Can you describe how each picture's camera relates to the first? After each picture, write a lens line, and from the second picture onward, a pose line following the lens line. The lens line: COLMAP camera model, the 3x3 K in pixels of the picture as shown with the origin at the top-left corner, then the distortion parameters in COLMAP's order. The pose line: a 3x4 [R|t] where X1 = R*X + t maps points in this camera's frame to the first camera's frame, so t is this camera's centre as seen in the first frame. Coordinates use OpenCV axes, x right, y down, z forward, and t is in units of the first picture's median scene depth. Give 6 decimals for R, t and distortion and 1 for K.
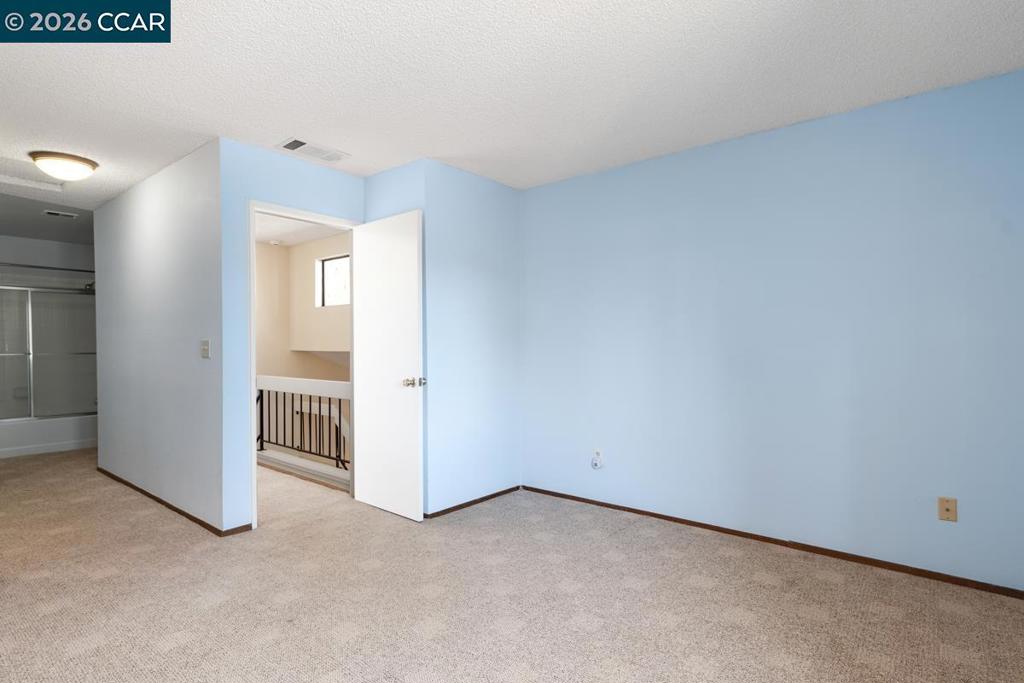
lens RADIAL K [[521.8, 0, 511.9], [0, 521.8, 350.5], [0, 0, 1]] dist [0.001864, 0.000722]
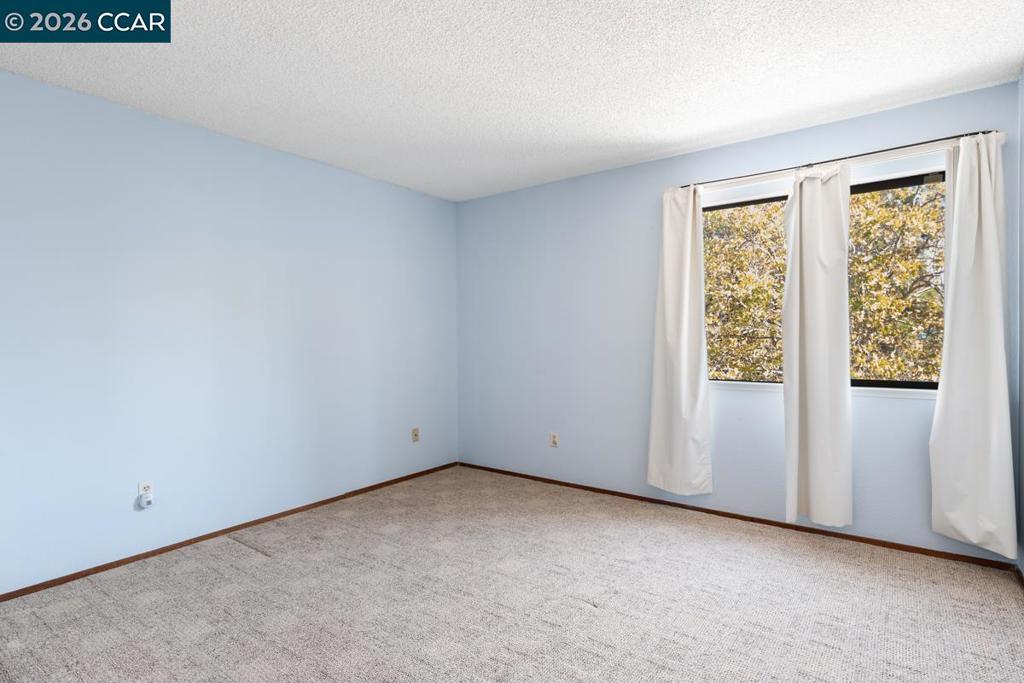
lens RADIAL K [[535.4, 0, 512.0], [0, 535.4, 341.5], [0, 0, 1]] dist [0.000958, -0.000008]
pose [[-0.071411, -0.003351, 0.997441, -0.870263], [0.017749, 0.999832, 0.004629, -0.006277], [-0.997289, 0.018034, -0.071340, 0.739597]]
